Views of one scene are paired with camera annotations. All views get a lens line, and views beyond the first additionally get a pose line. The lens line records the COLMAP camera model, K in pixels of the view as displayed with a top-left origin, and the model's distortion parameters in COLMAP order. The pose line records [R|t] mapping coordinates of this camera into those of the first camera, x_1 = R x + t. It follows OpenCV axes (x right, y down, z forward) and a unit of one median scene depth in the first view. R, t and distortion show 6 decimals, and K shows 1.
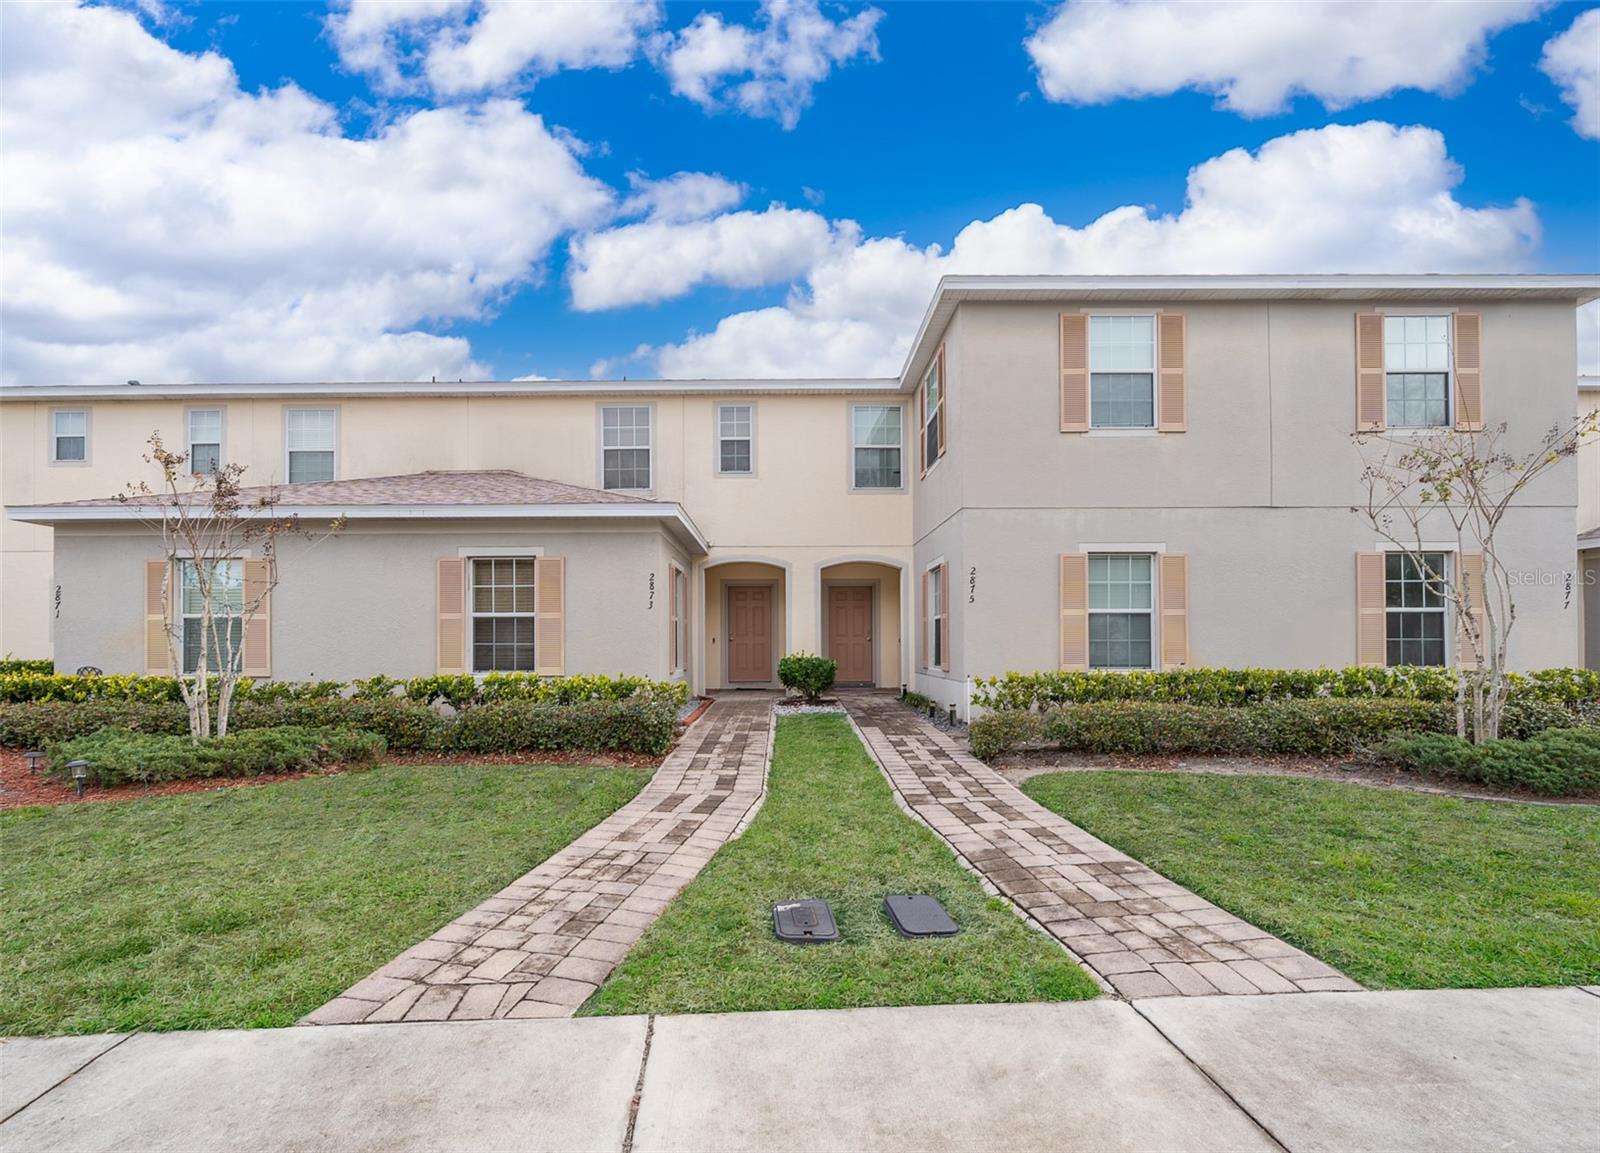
lens RADIAL K [[623.7, 0, 791.6], [0, 623.7, 636.1], [0, 0, 1]] dist [-0.004409, 0.000046]
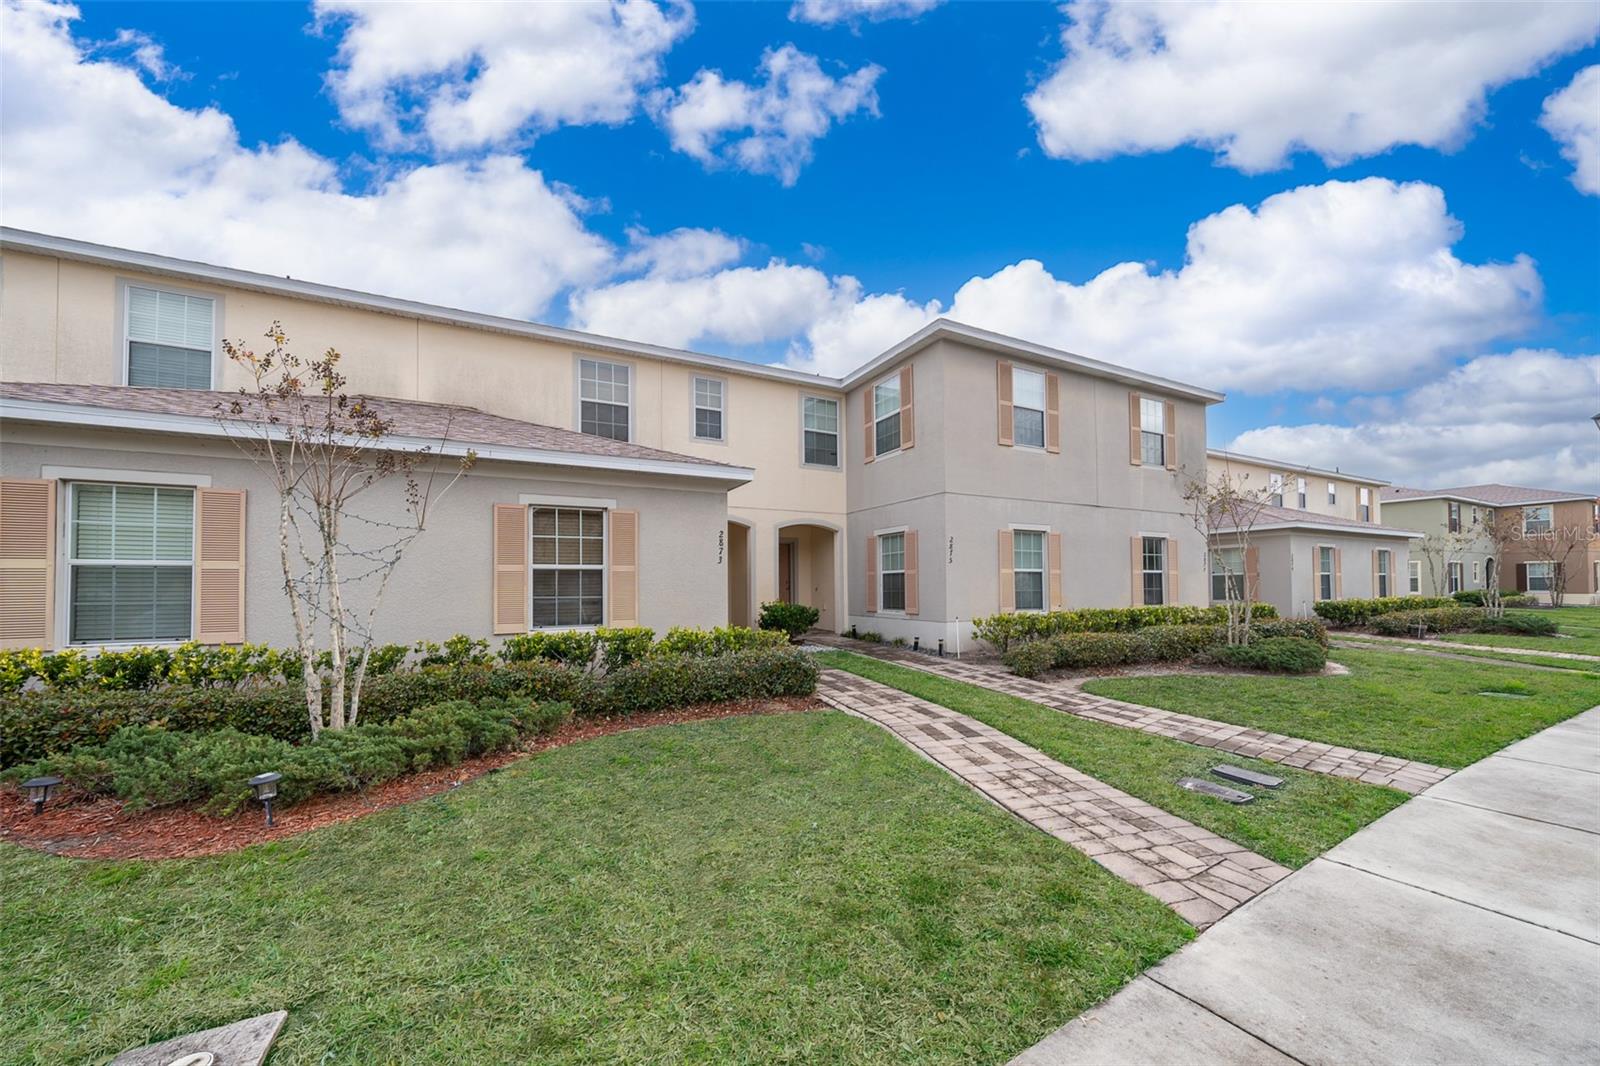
lens RADIAL K [[537.2, 0, 803.1], [0, 537.2, 570.3], [0, 0, 1]] dist [-0.004632, 0.000044]
pose [[0.899642, 0.011456, 0.436478, -0.584006], [-0.002912, 0.999791, -0.020239, -0.015608], [-0.436618, 0.016937, 0.899487, 0.114537]]
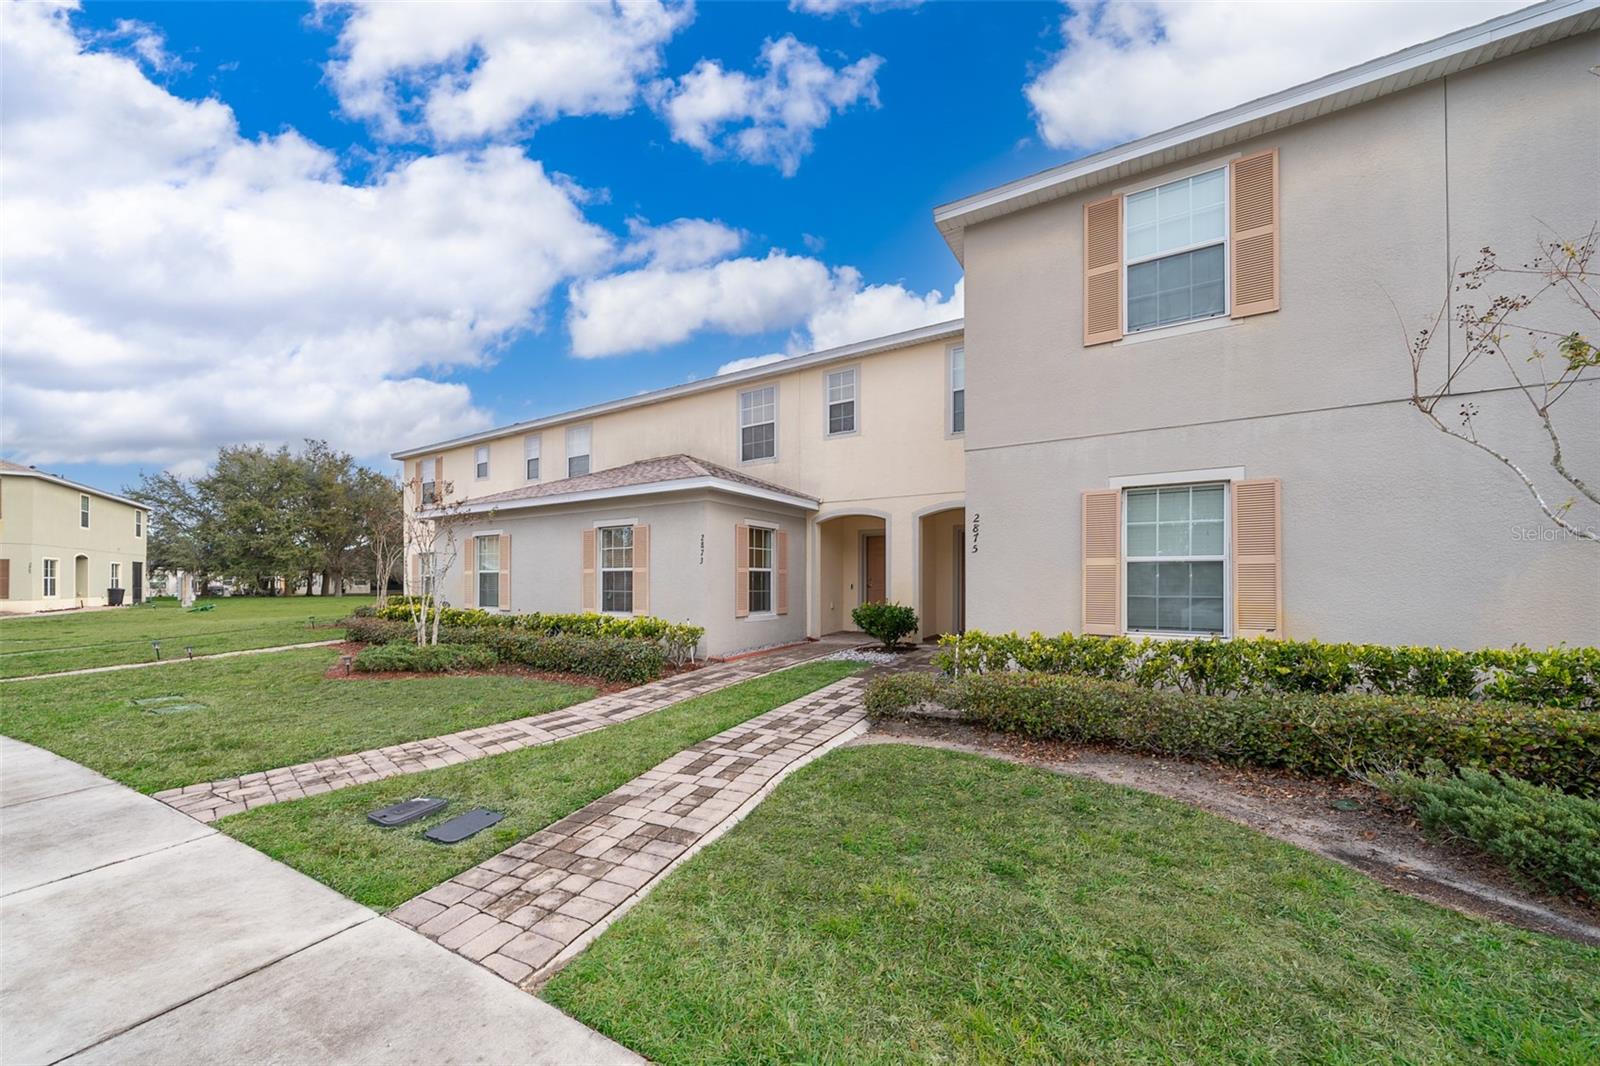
lens RADIAL K [[578.1, 0, 782.1], [0, 578.1, 576.8], [0, 0, 1]] dist [-0.003980, 0.000245]
pose [[0.852252, -0.000739, -0.523131, 0.573977], [0.002137, 0.999996, 0.002068, -0.023999], [0.523127, -0.002880, 0.852250, 0.144878]]
